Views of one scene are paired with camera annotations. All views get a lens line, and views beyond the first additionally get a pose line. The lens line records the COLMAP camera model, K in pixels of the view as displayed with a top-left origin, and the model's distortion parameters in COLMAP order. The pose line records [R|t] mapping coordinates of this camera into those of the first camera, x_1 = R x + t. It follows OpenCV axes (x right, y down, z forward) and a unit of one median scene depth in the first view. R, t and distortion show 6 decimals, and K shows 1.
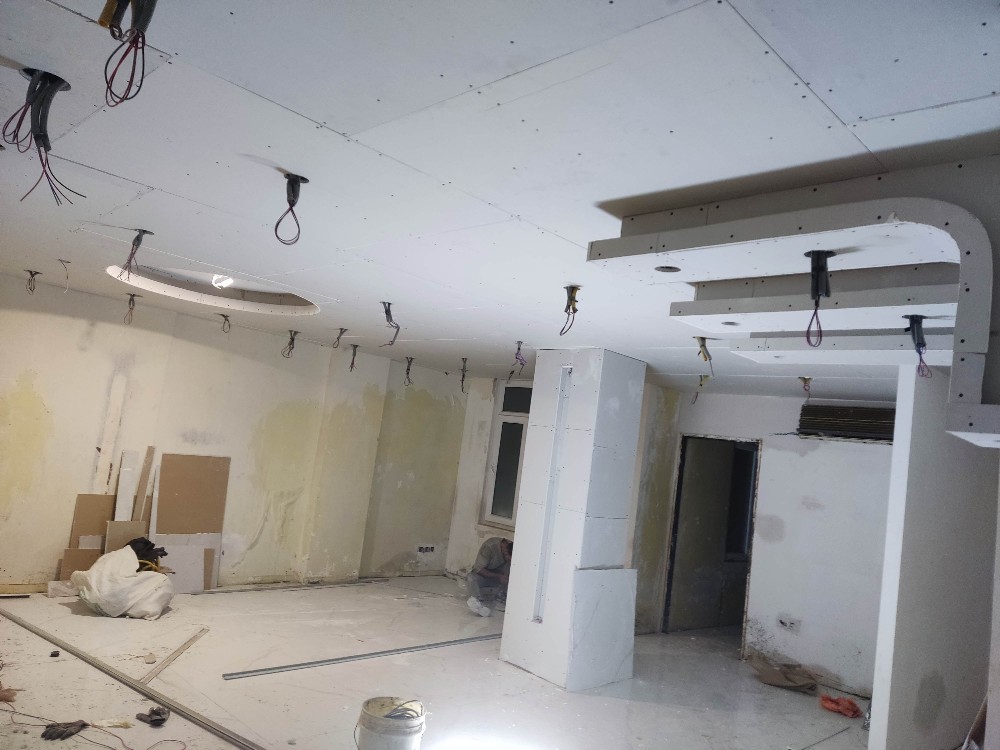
lens RADIAL K [[740.1, 0, 500.0], [0, 740.1, 375.0], [0, 0, 1]] dist [-0.001509, -0.008531]
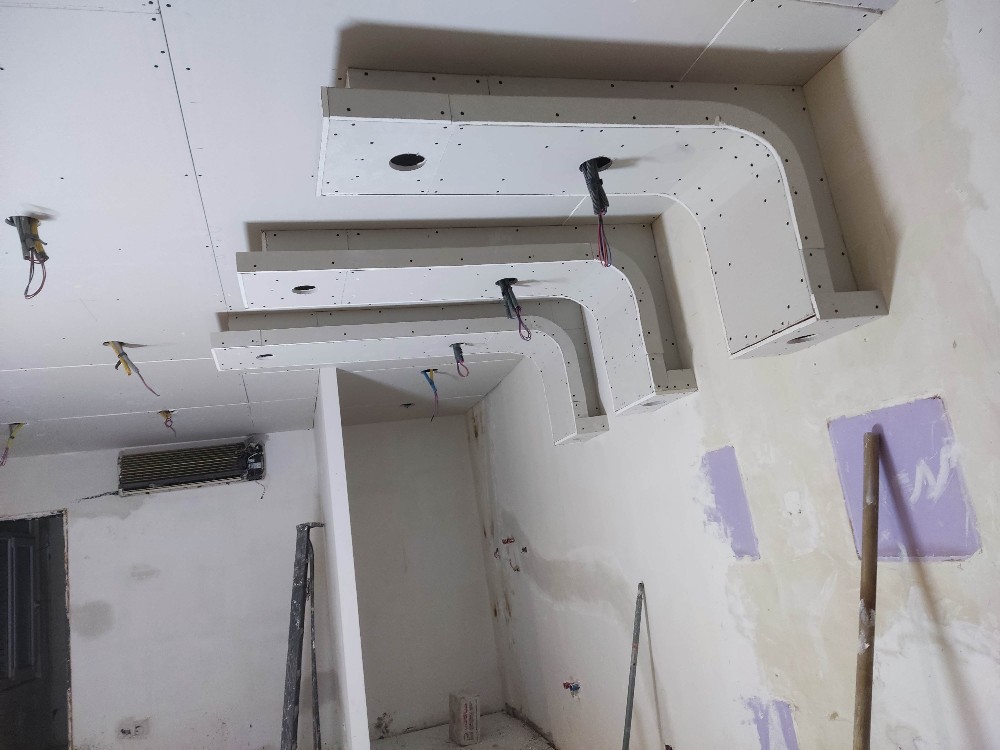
lens RADIAL K [[740.1, 0, 500.0], [0, 740.1, 375.0], [0, 0, 1]] dist [-0.001509, -0.008531]
pose [[0.456533, -0.011011, 0.889638, -0.136745], [0.115696, 0.992168, -0.047091, 0.038814], [-0.882152, 0.124427, 0.454232, 0.238456]]
